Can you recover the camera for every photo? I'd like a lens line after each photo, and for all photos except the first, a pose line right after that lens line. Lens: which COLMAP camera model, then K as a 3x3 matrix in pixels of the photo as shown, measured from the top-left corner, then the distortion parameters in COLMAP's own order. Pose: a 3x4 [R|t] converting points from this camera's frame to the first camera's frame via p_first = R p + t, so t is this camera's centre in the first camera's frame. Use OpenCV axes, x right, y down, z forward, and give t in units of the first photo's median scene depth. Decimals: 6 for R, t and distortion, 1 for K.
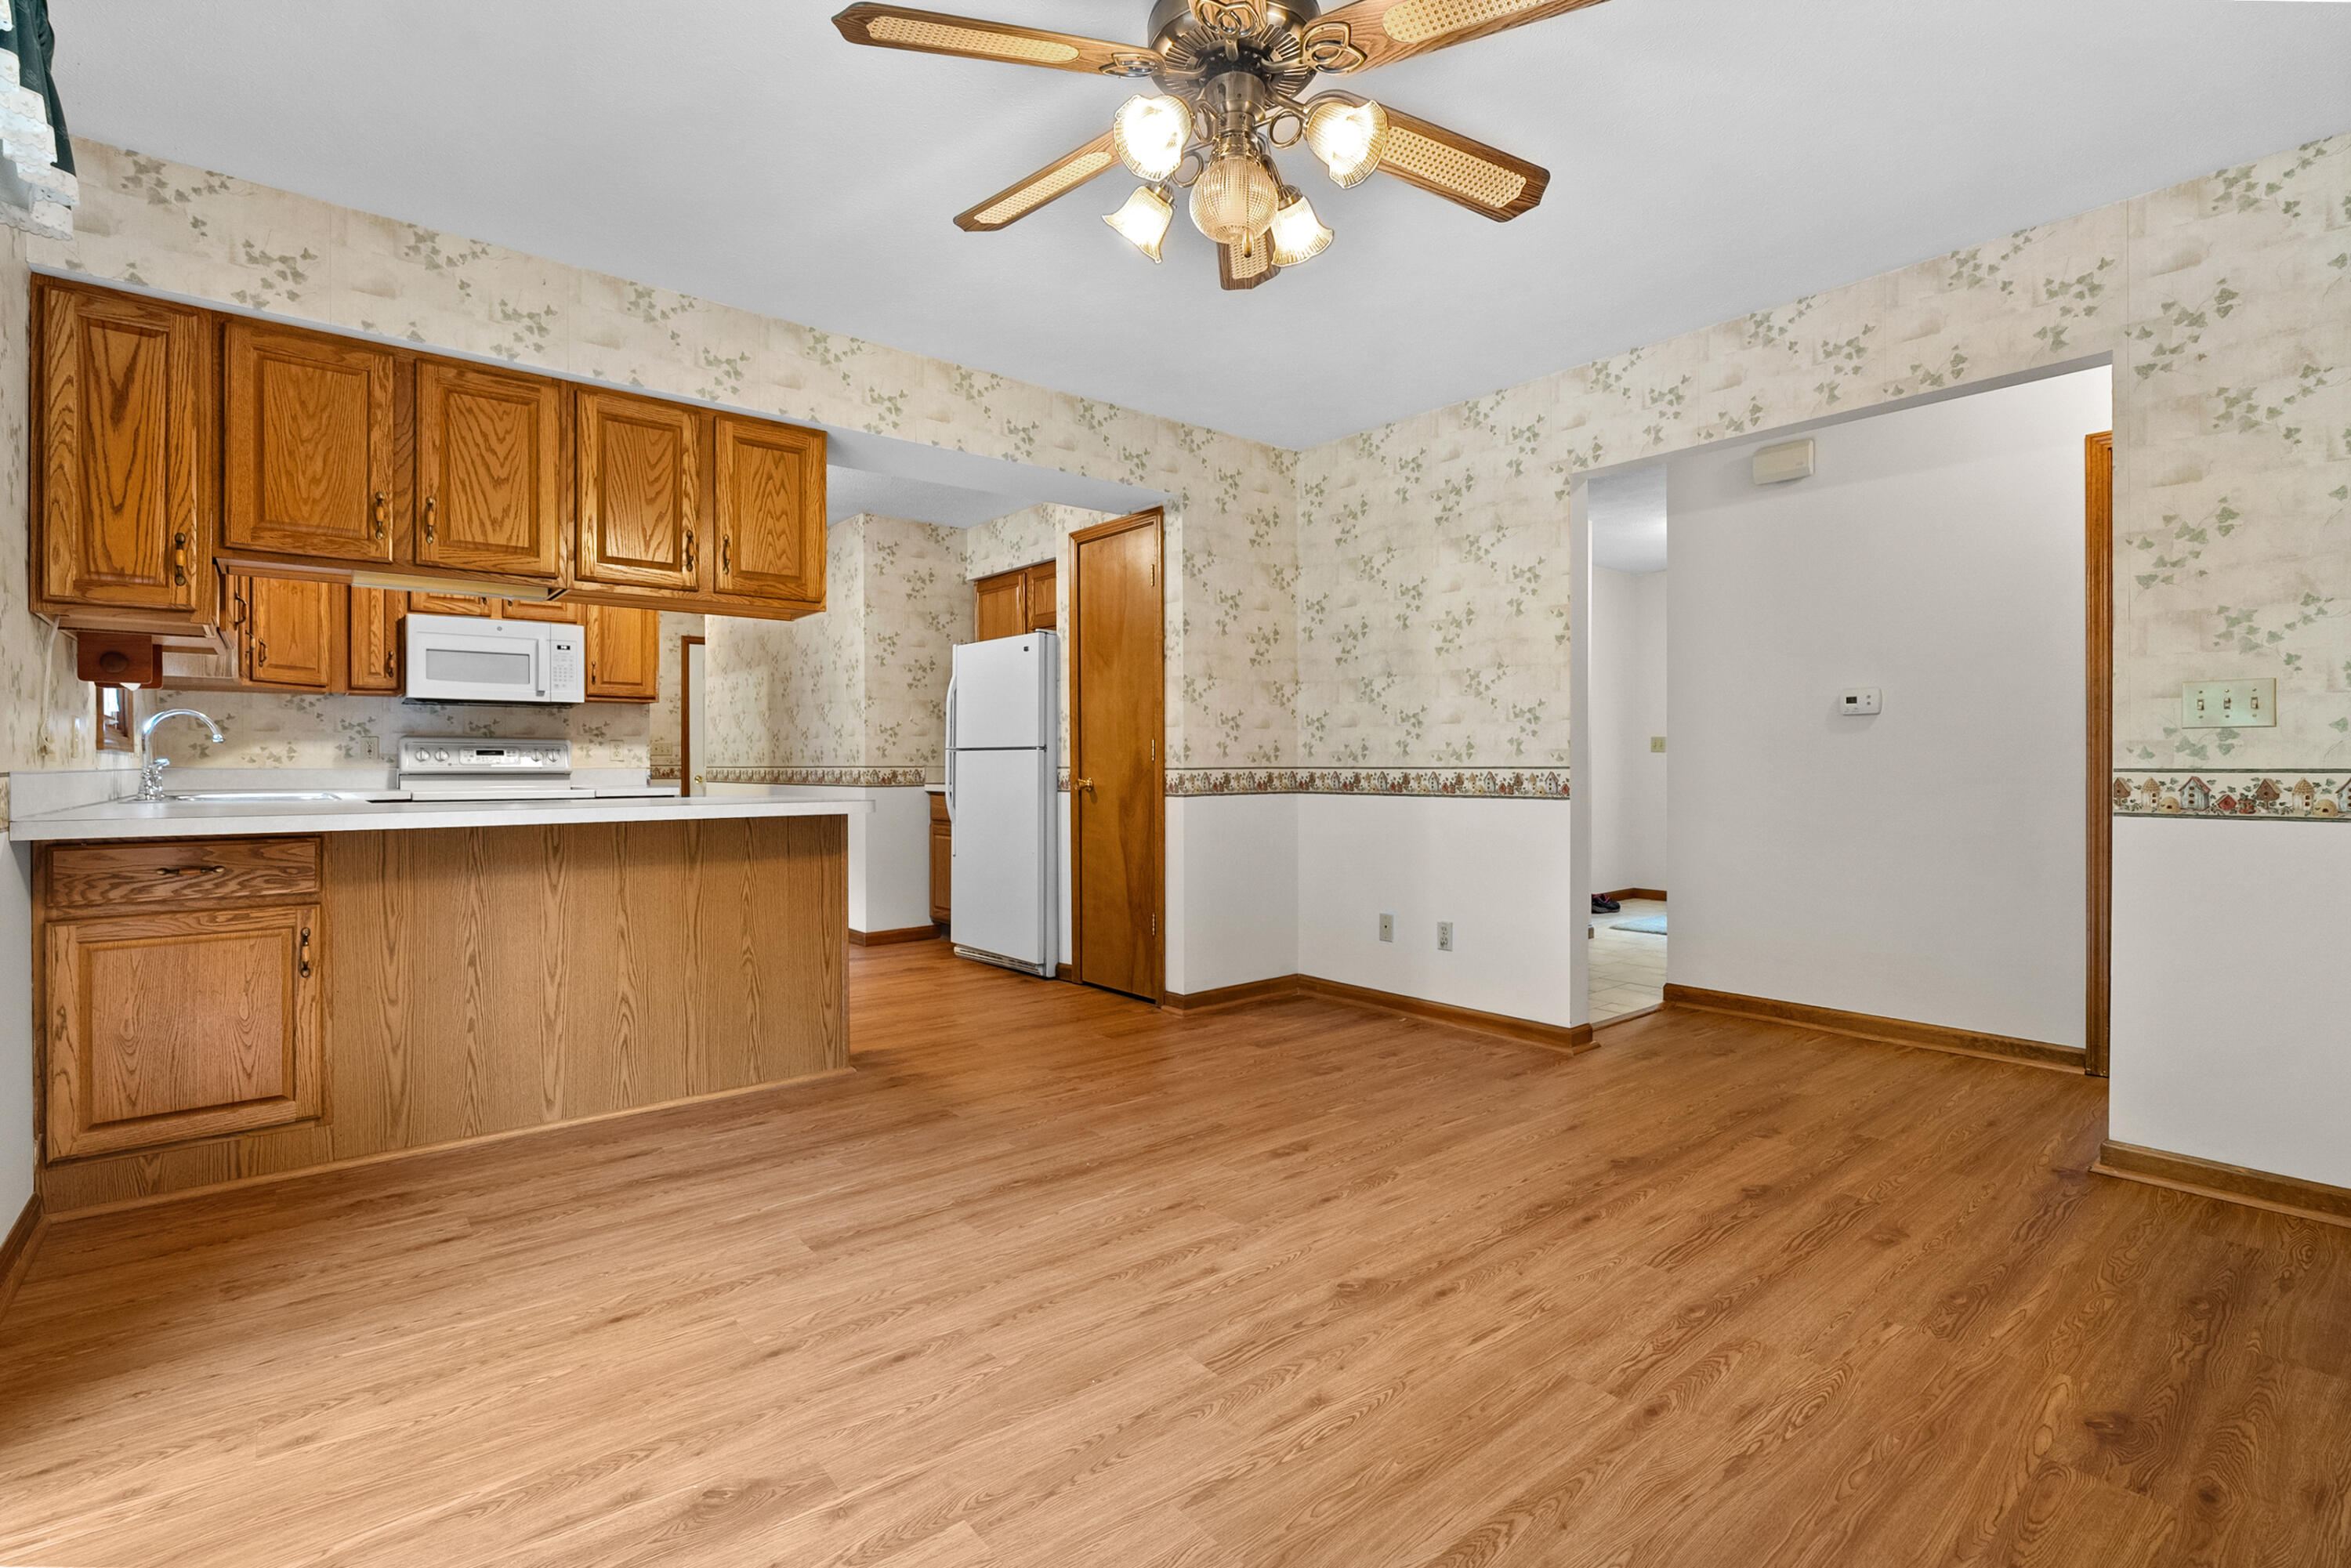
lens RADIAL K [[1072.3, 0, 1168.6], [0, 1072.3, 775.7], [0, 0, 1]] dist [-0.005617, 0.001380]
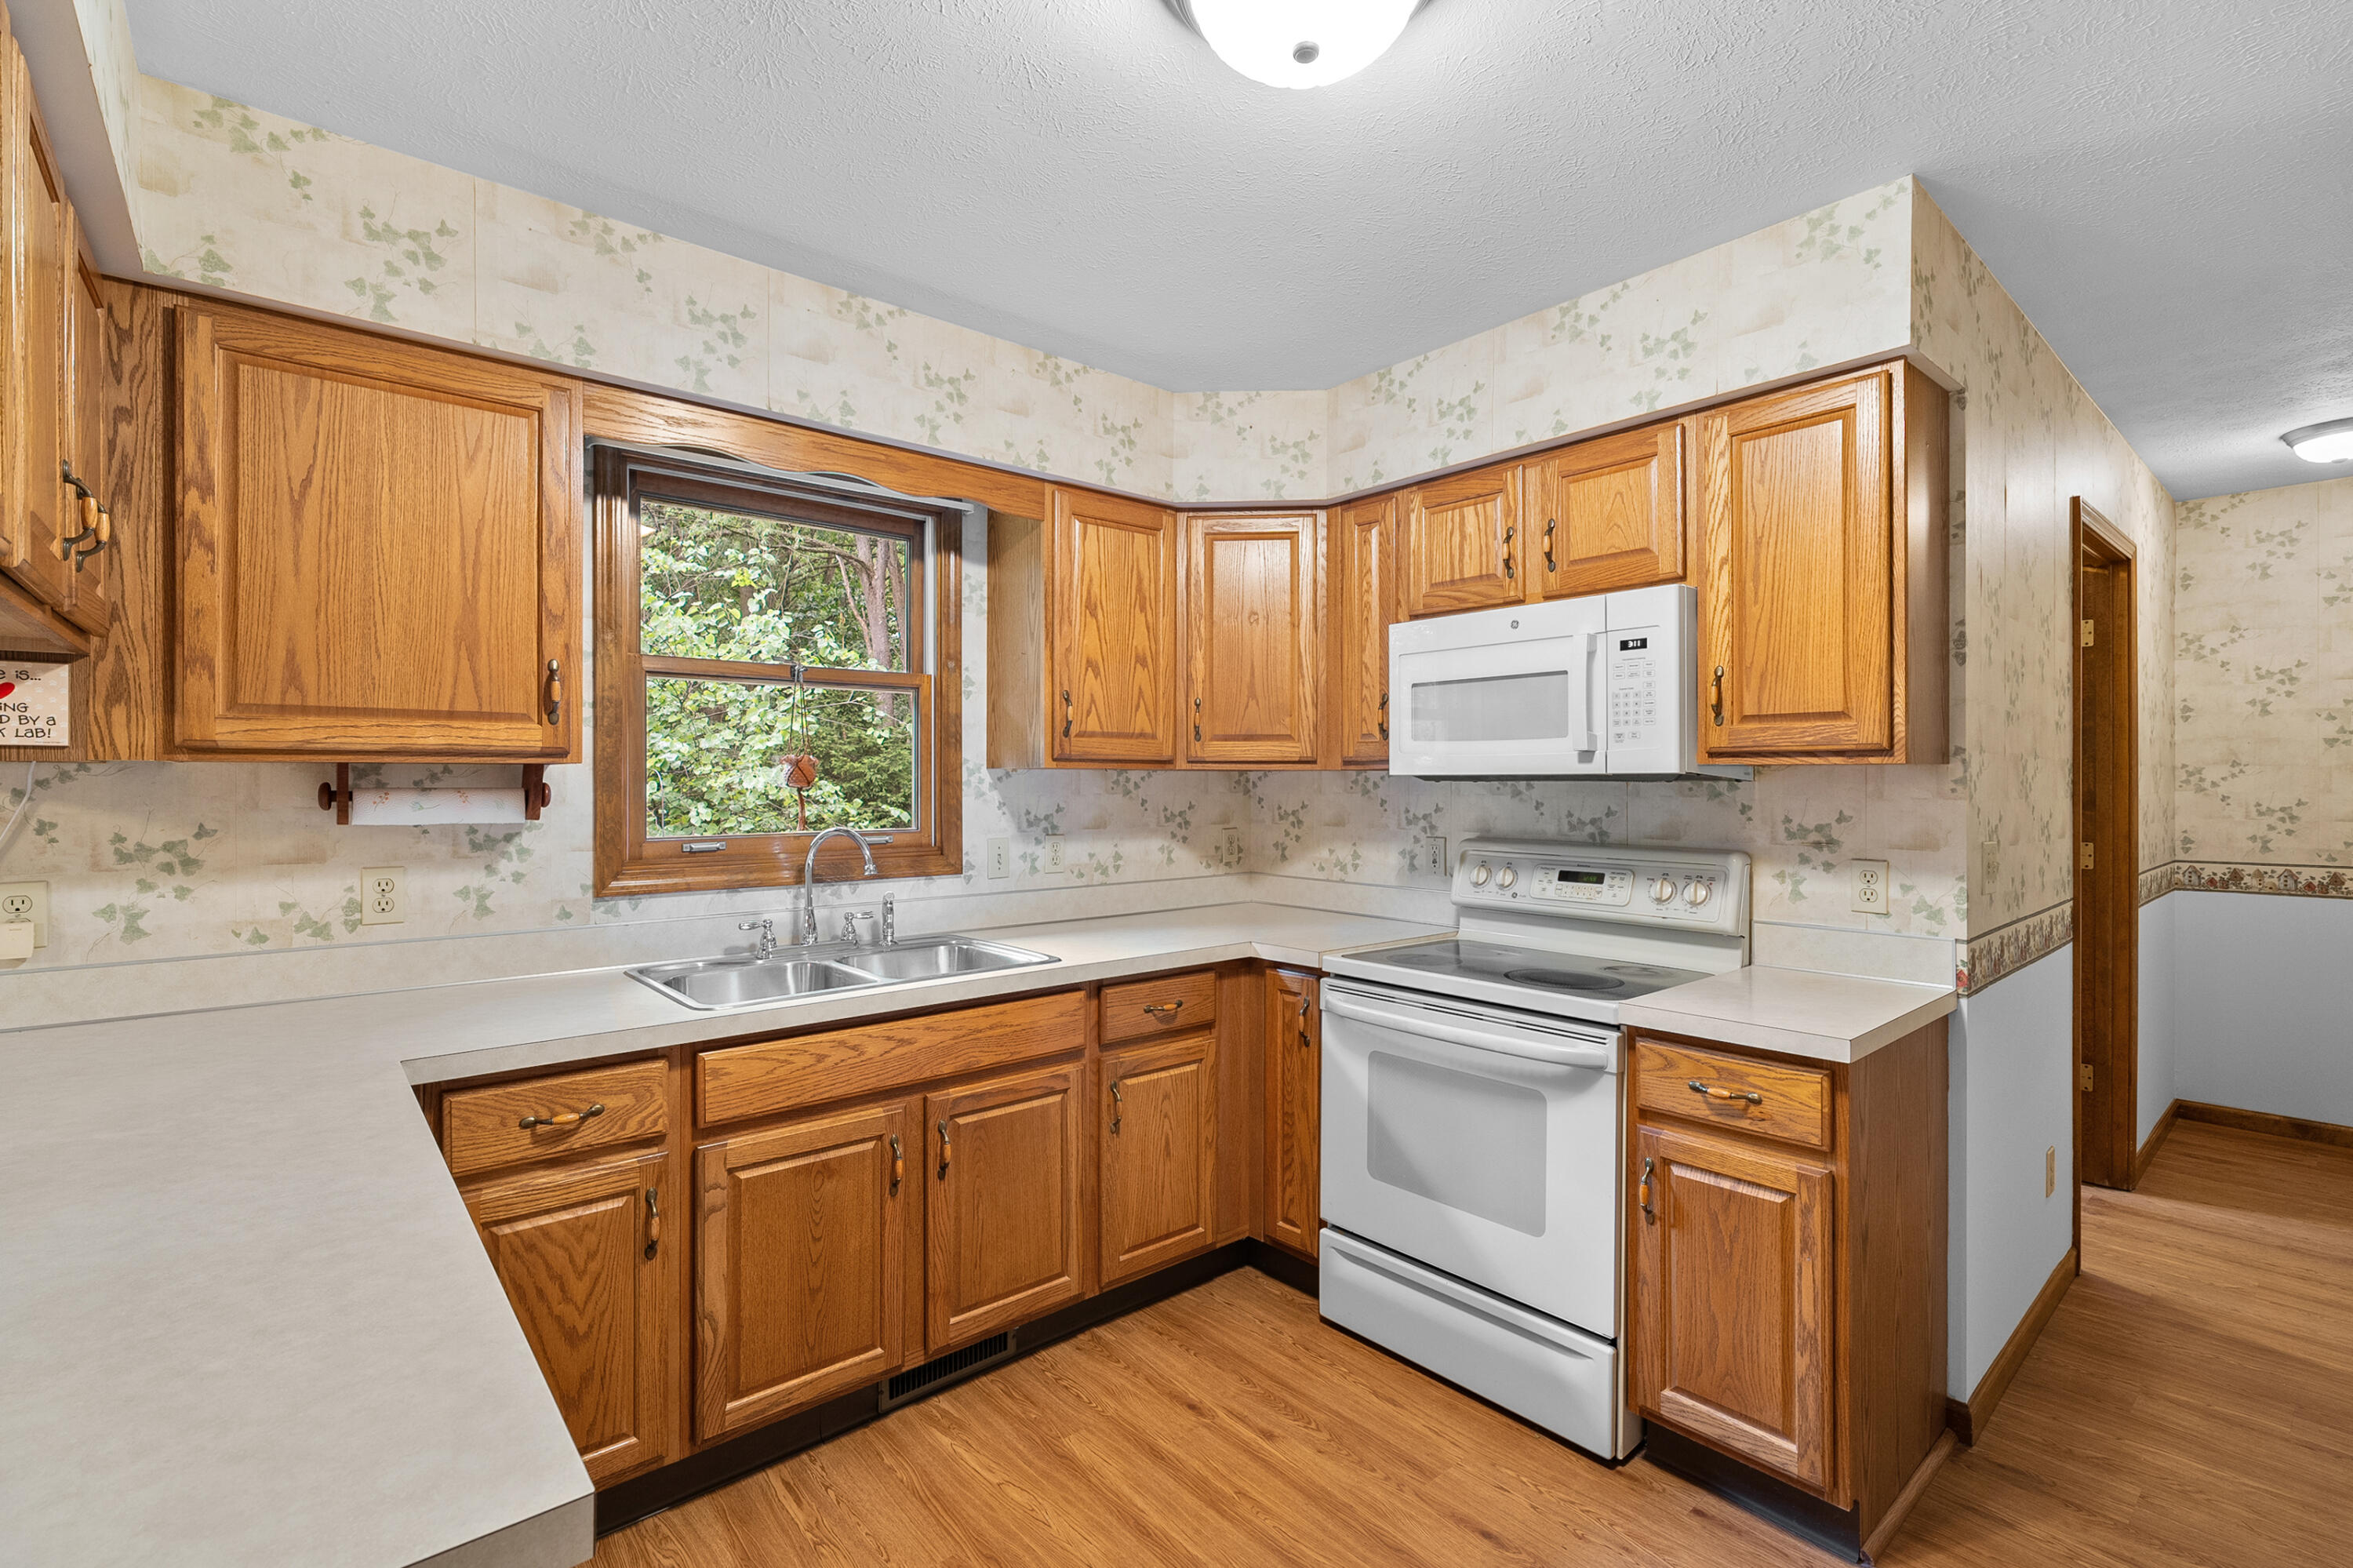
lens RADIAL K [[1073.3, 0, 1135.1], [0, 1073.3, 781.3], [0, 0, 1]] dist [-0.005617, 0.001380]
pose [[0.011591, -0.001782, -0.999931, -0.241591], [-0.010707, 0.999941, -0.001906, -0.105806], [0.999875, 0.010729, 0.011571, 1.340662]]
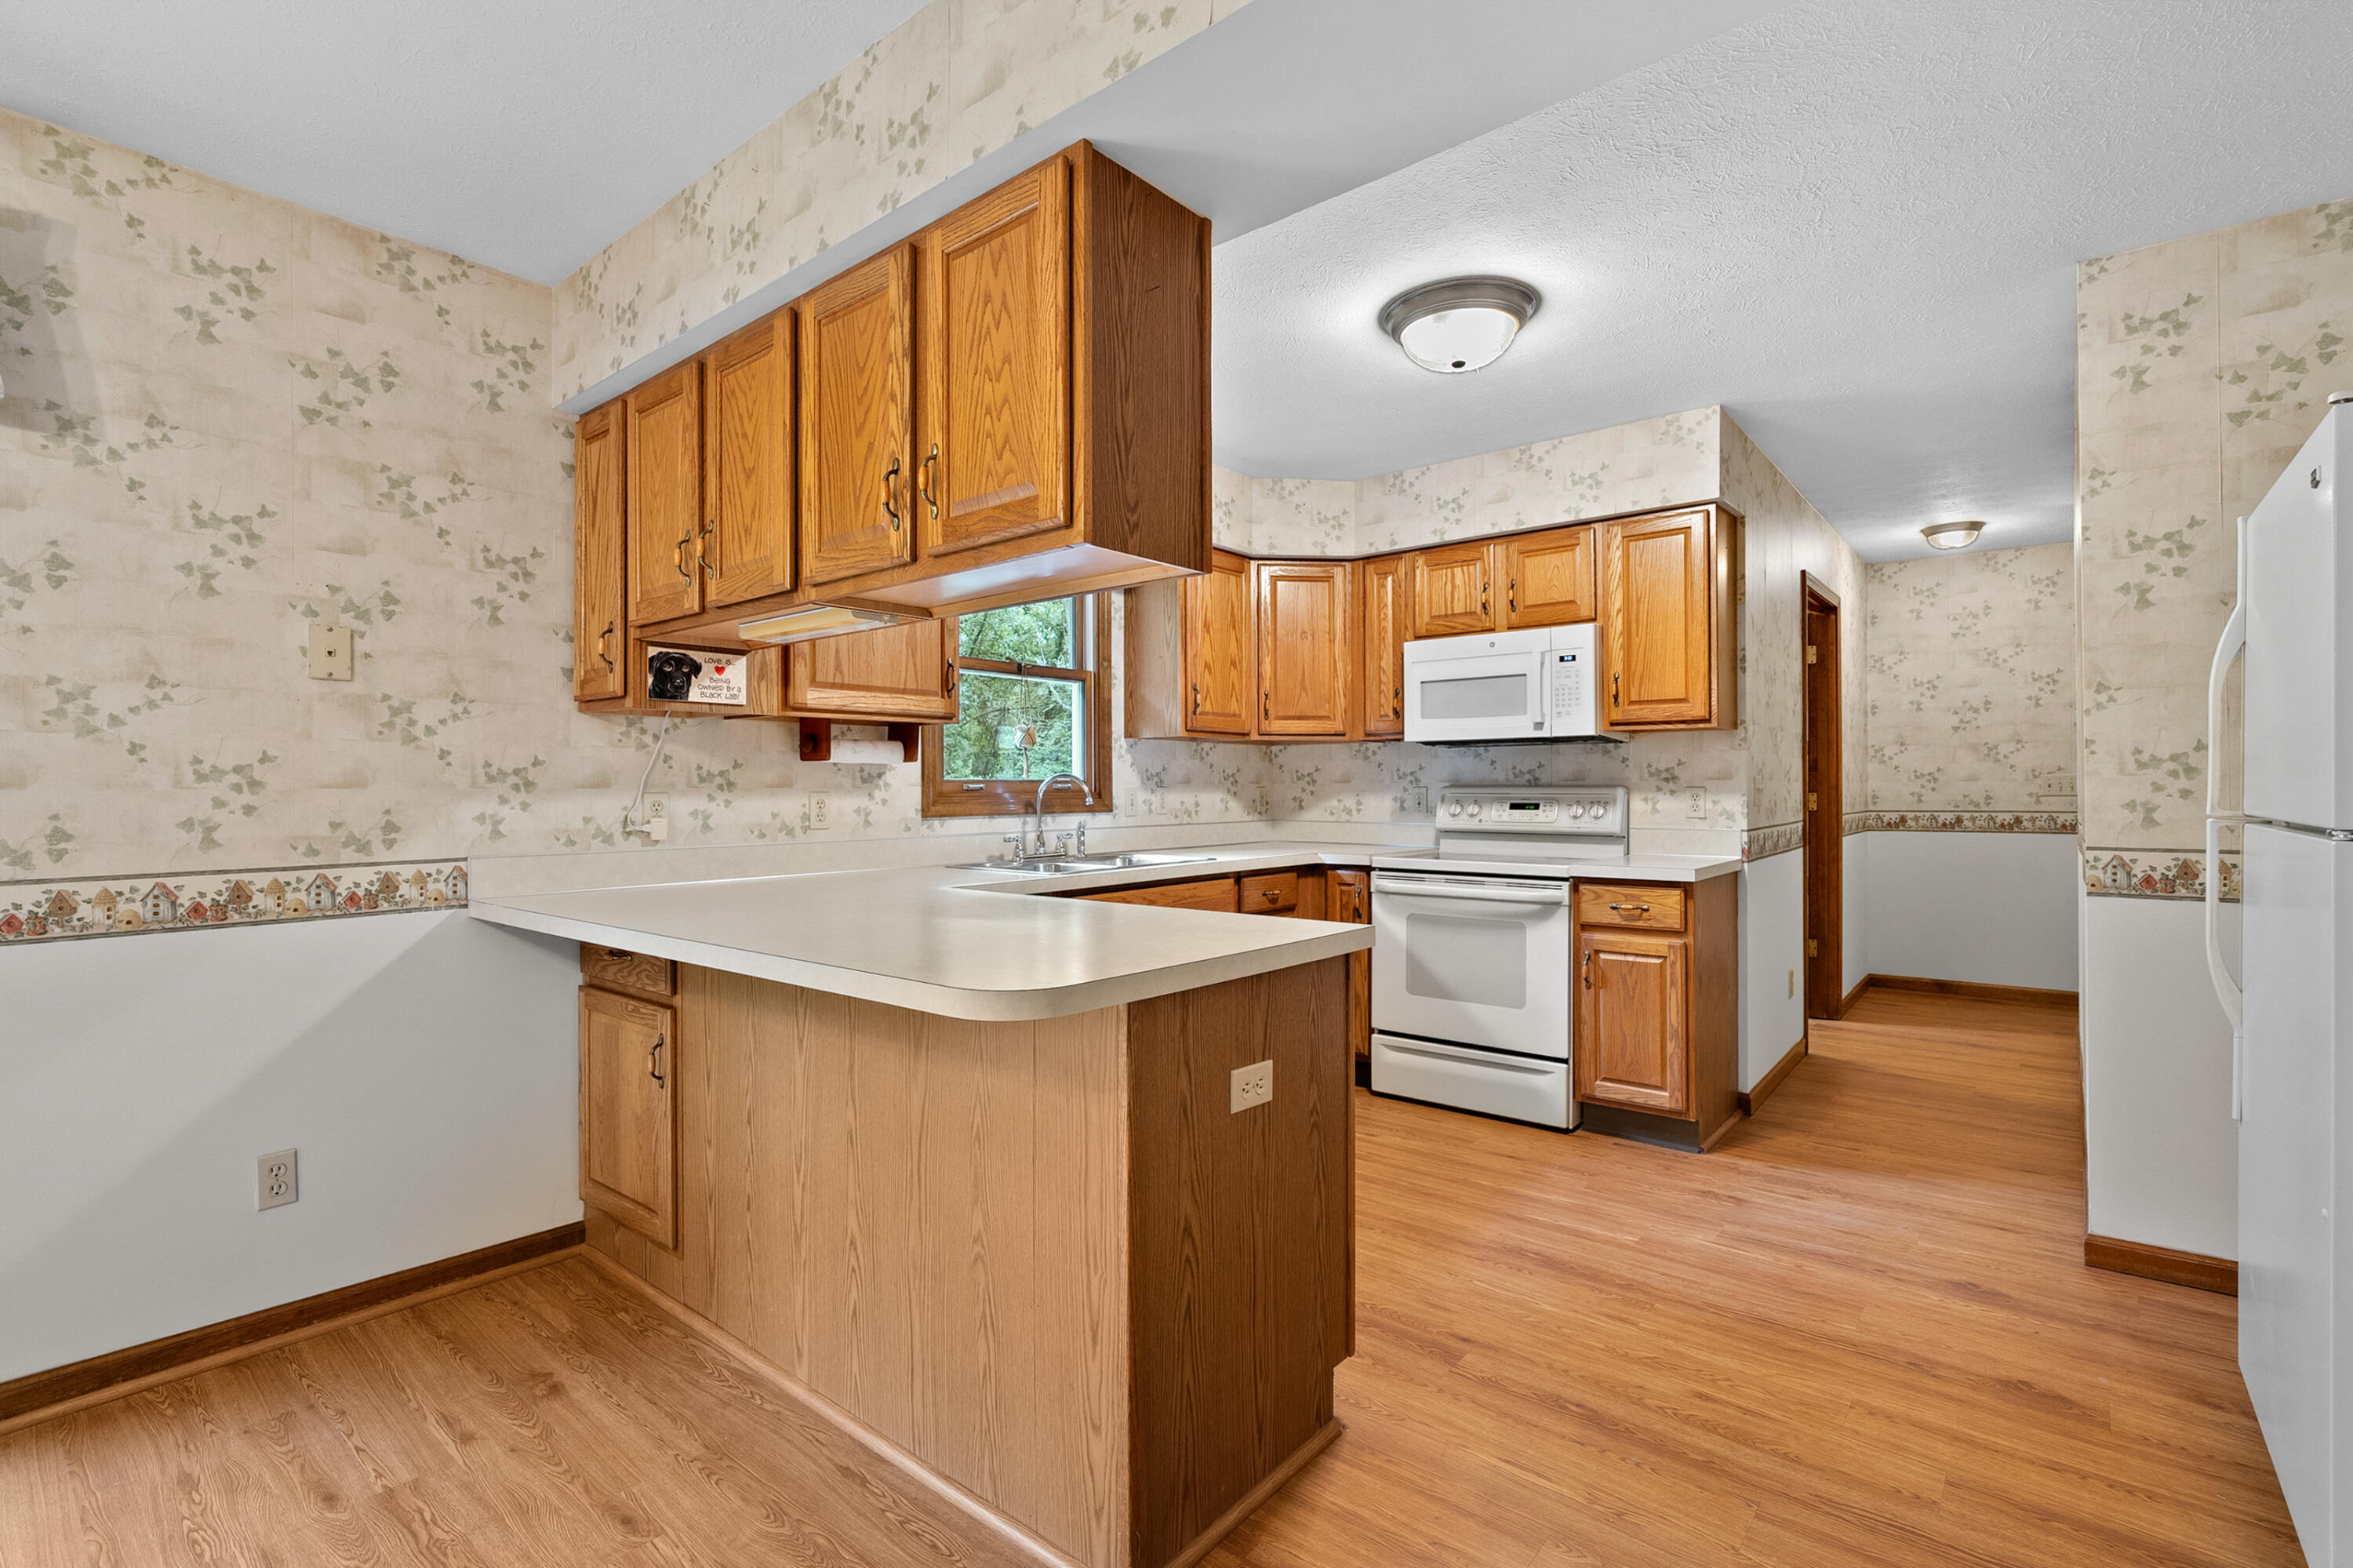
lens RADIAL K [[1073.3, 0, 1159.2], [0, 1073.3, 785.8], [0, 0, 1]] dist [-0.005617, 0.001380]
pose [[0.182055, -0.001774, -0.983287, 0.133055], [-0.005755, 0.999979, -0.002870, -0.054931], [0.983272, 0.006181, 0.182041, 1.021583]]
